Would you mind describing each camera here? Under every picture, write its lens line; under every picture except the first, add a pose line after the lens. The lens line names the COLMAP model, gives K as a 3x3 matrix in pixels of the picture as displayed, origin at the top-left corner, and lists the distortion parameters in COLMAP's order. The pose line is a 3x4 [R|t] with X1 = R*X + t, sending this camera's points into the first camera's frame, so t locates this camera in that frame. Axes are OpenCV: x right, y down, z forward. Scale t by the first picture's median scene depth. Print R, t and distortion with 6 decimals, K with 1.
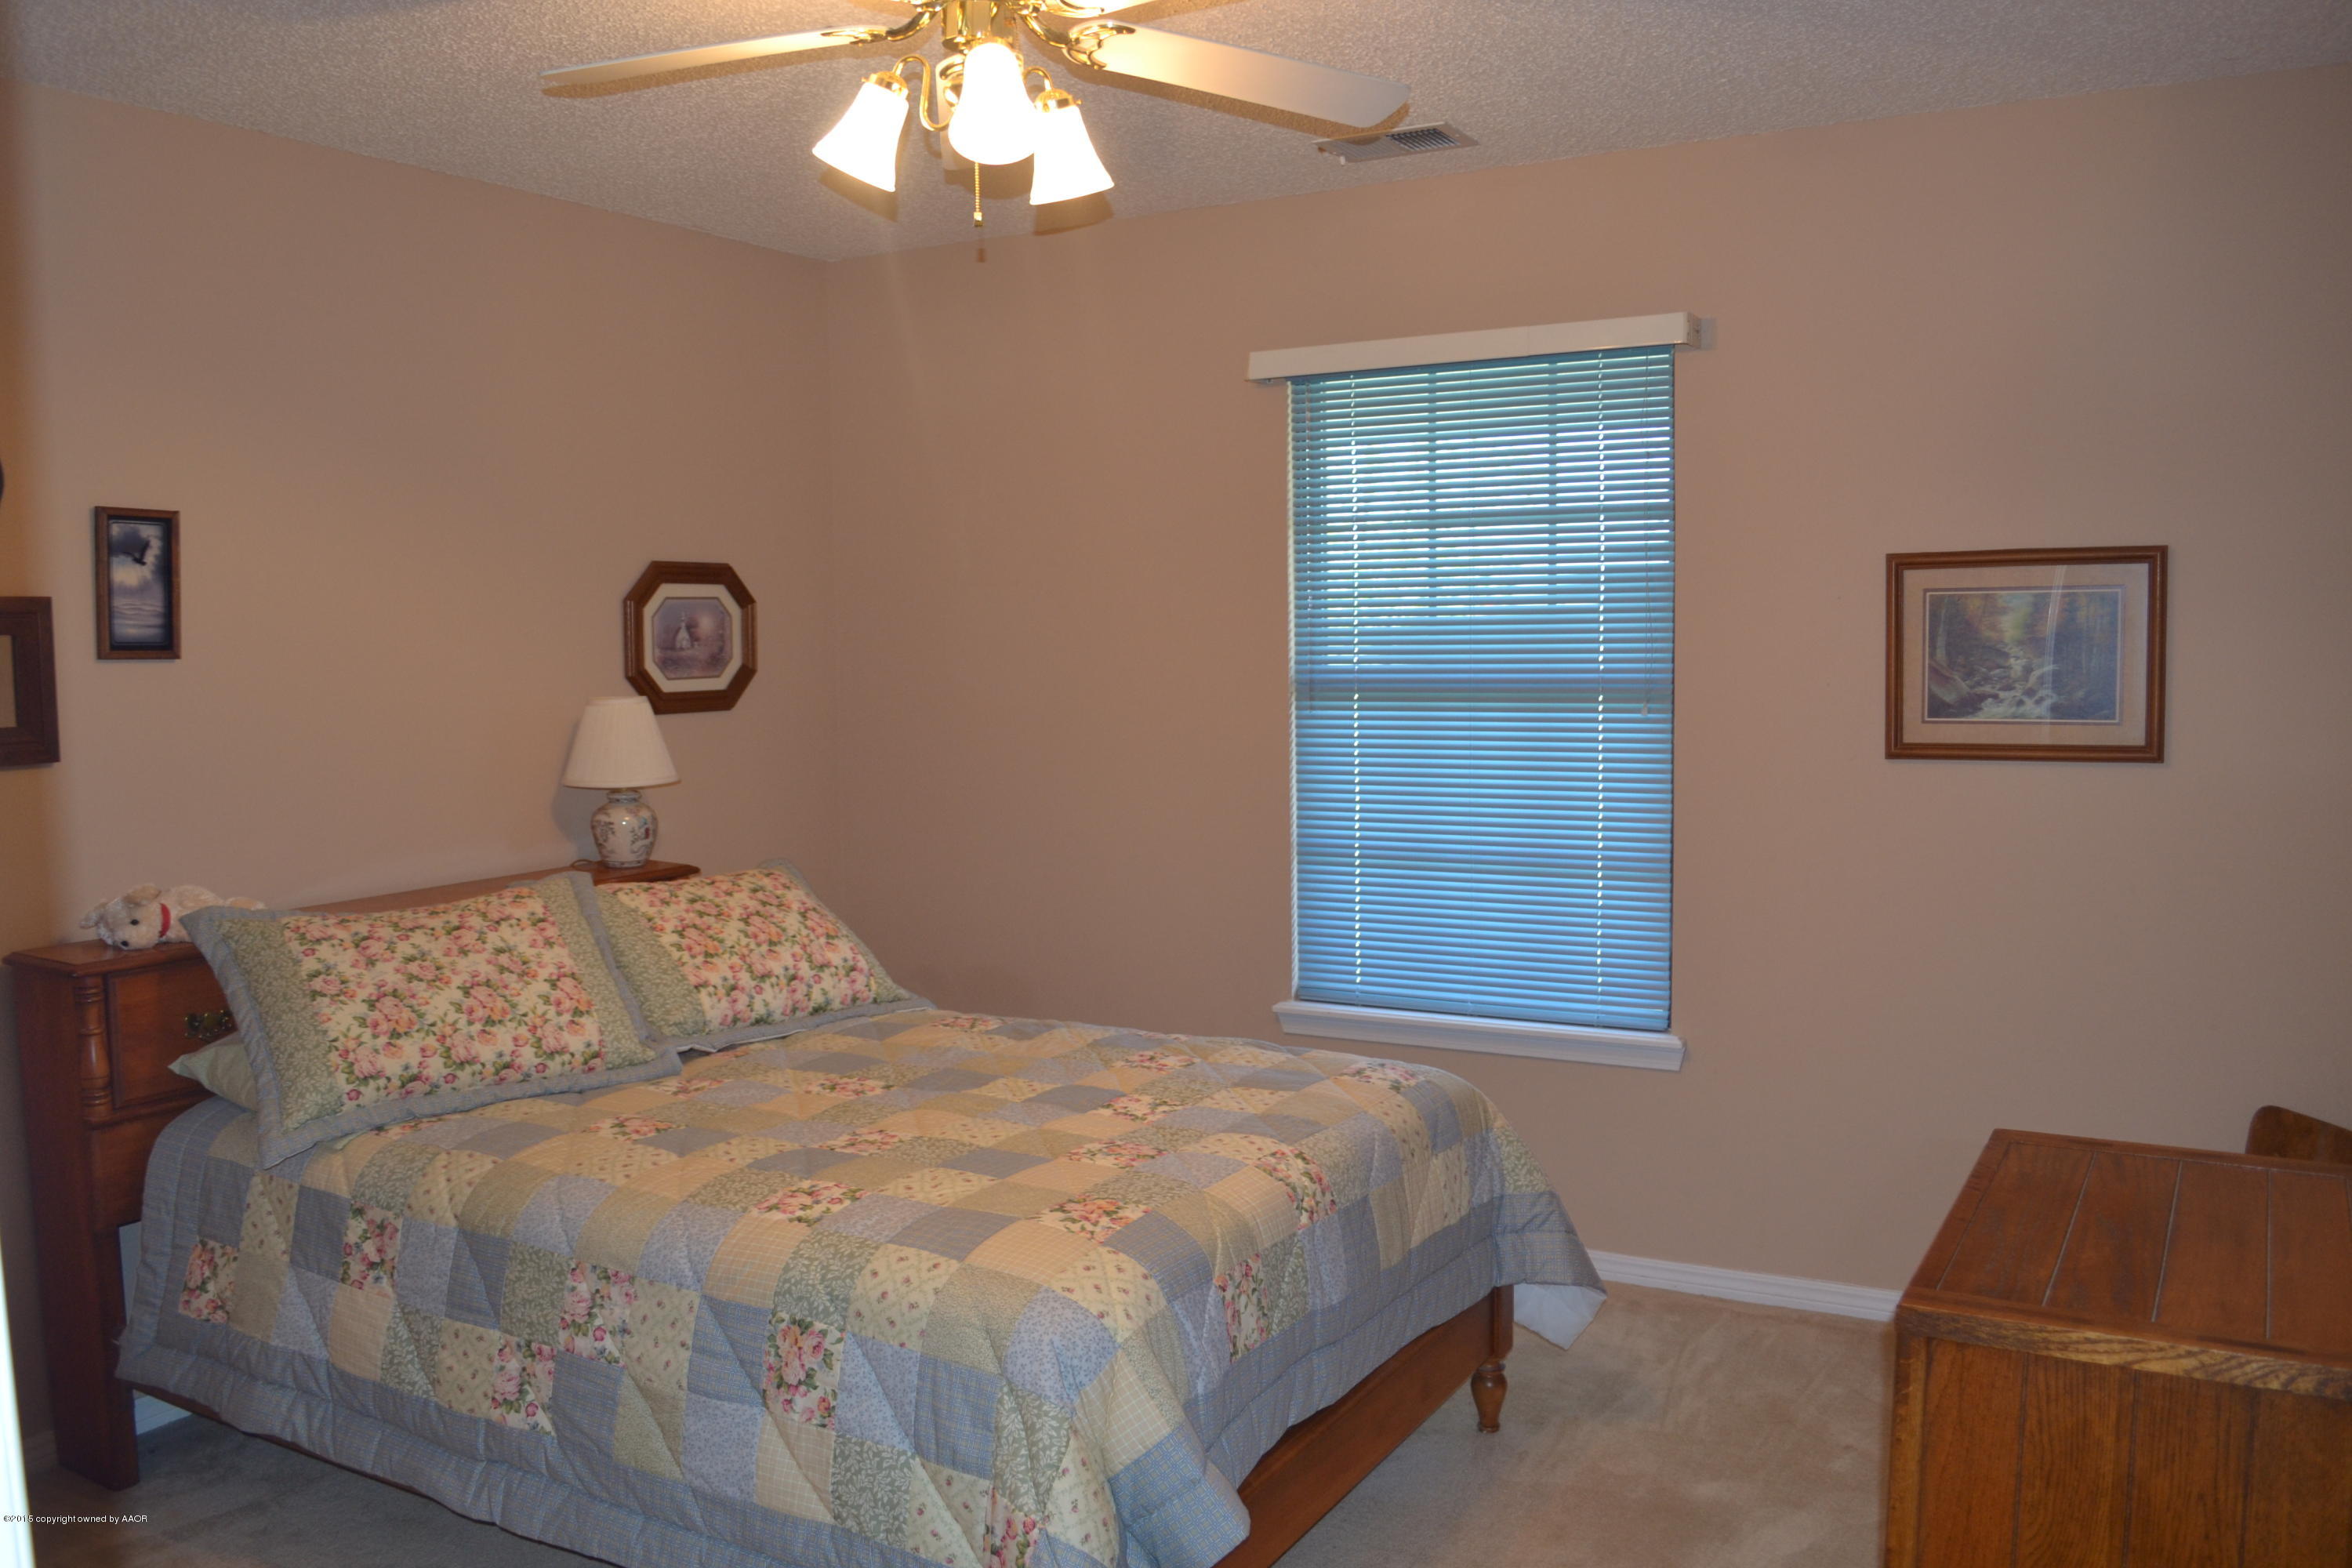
lens RADIAL K [[1895.8, 0, 1176.0], [0, 1895.8, 784.0], [0, 0, 1]] dist [-0.077146, 0.003298]
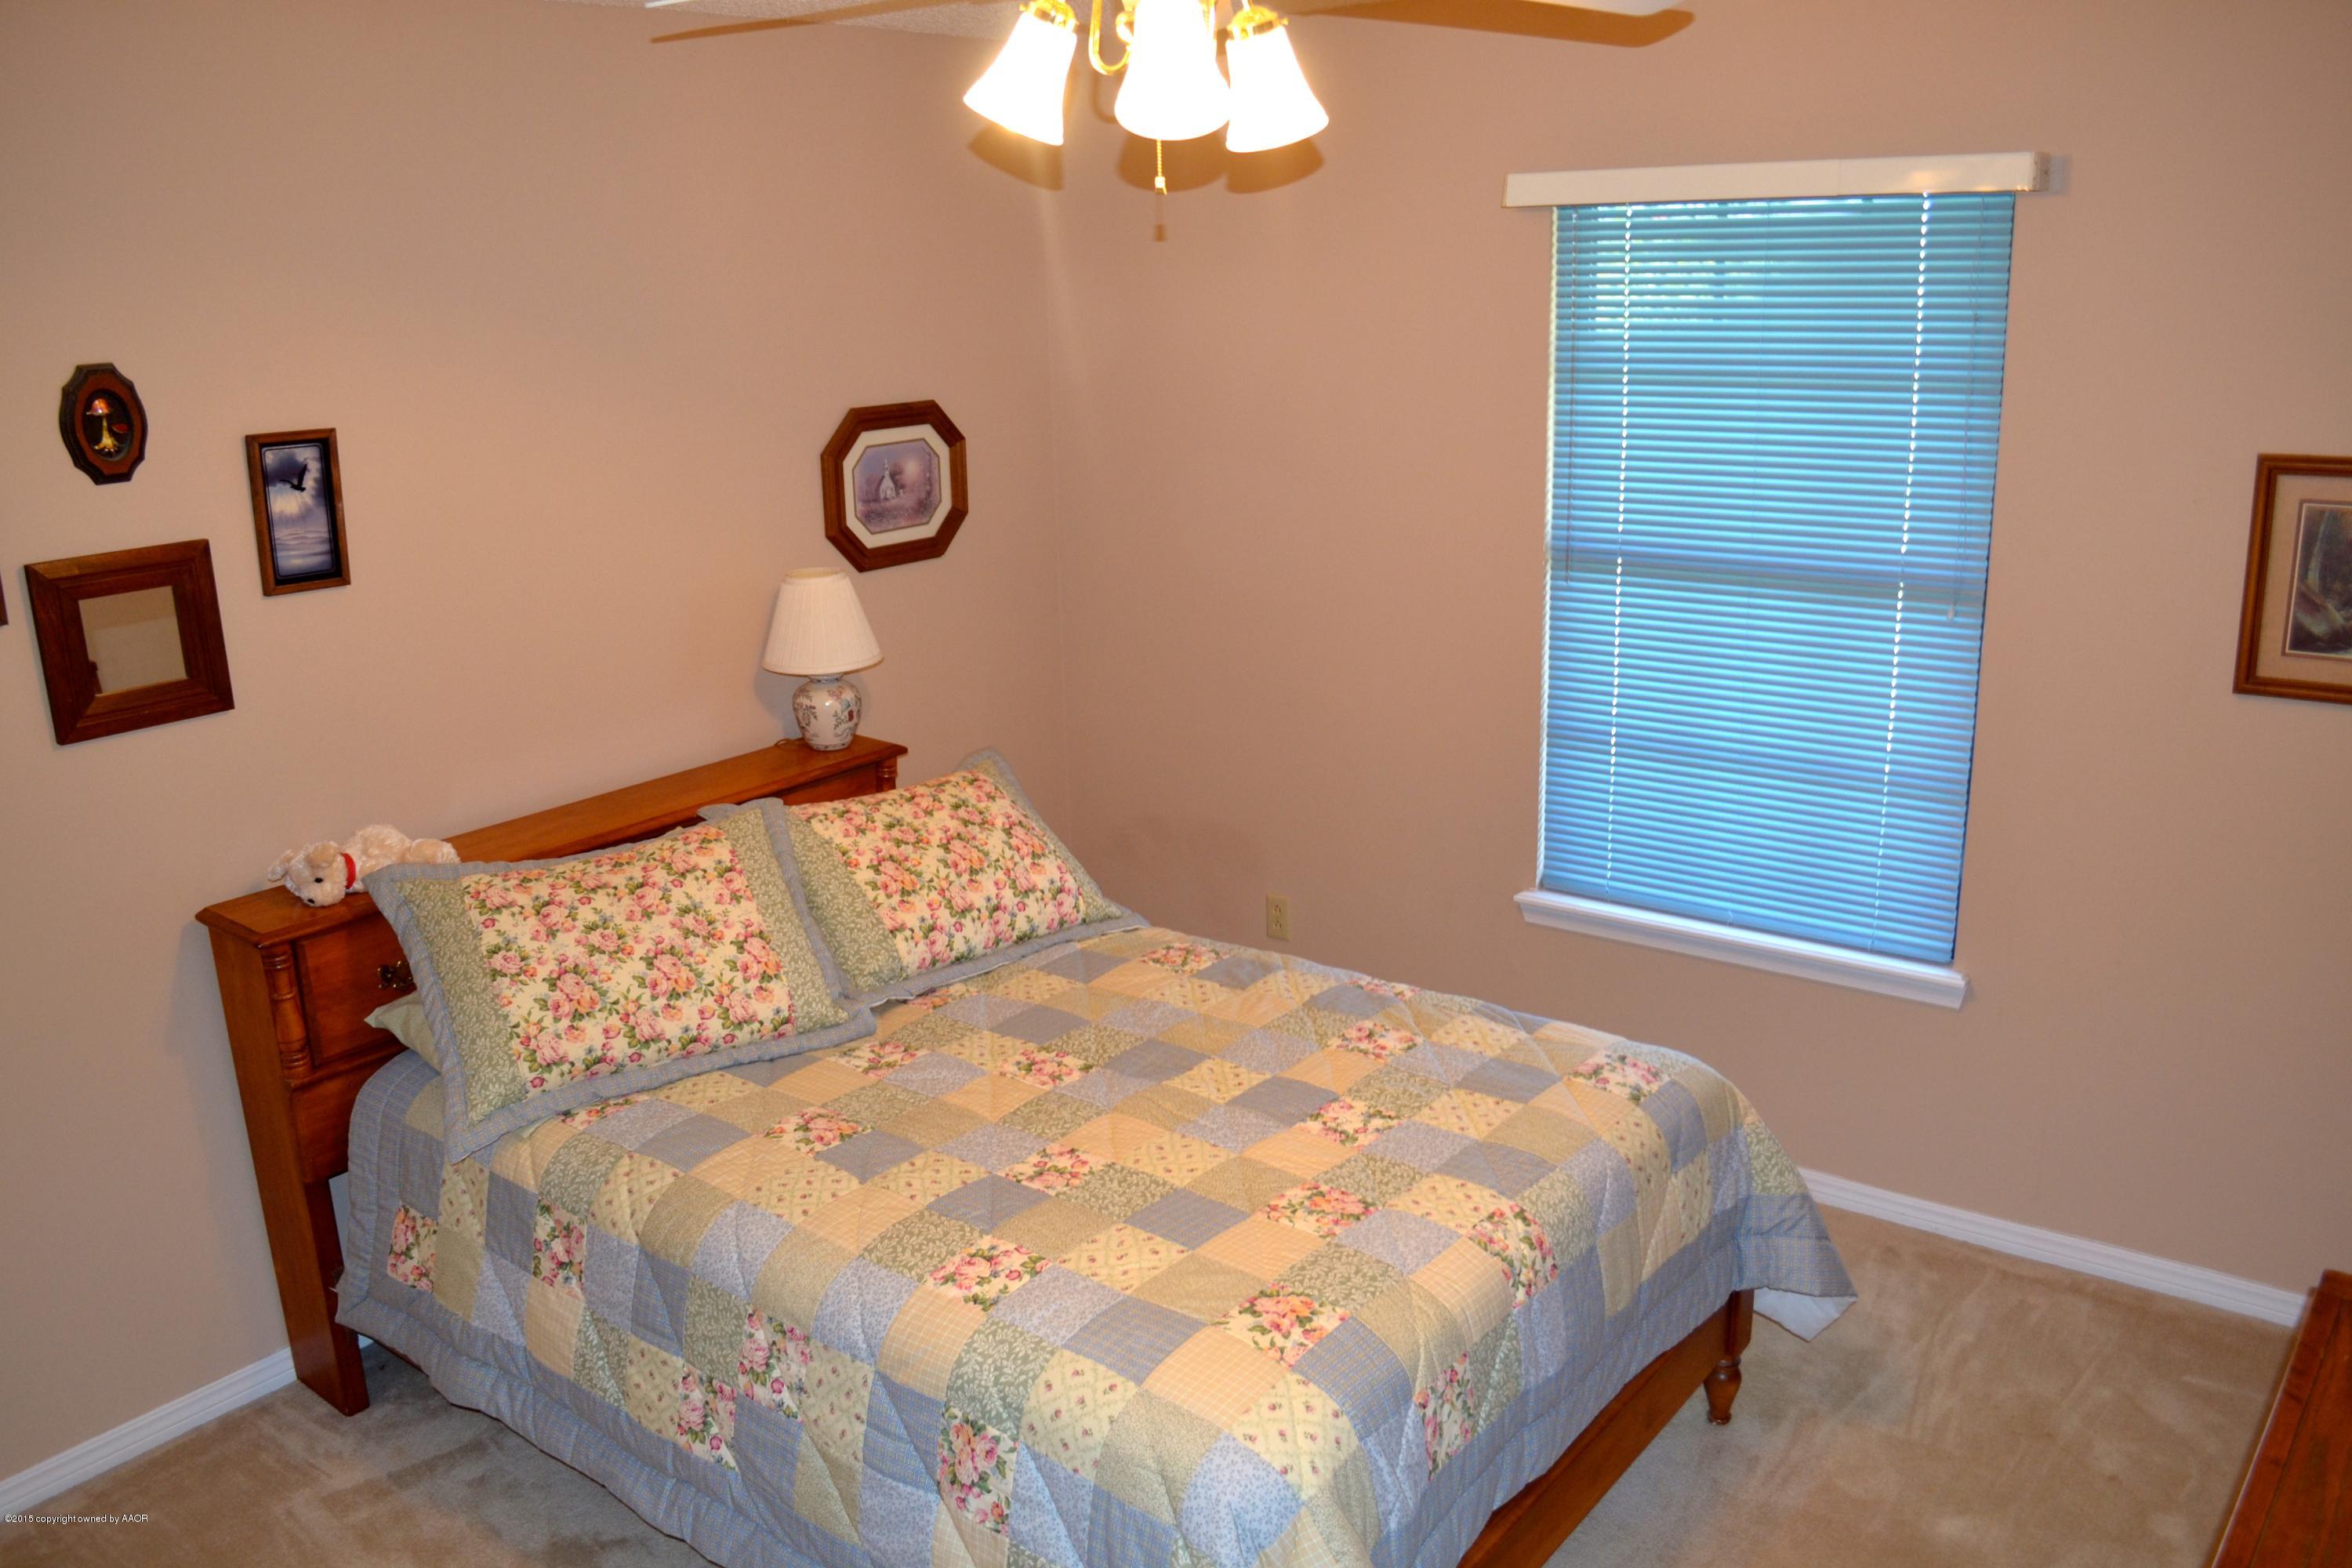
lens RADIAL K [[1895.8, 0, 1176.0], [0, 1895.8, 784.0], [0, 0, 1]] dist [-0.077146, 0.003298]
pose [[0.990039, 0.026339, -0.138308, 0.019912], [0.001383, 0.980480, 0.196615, -0.176090], [0.140787, -0.194848, 0.970677, 0.125259]]
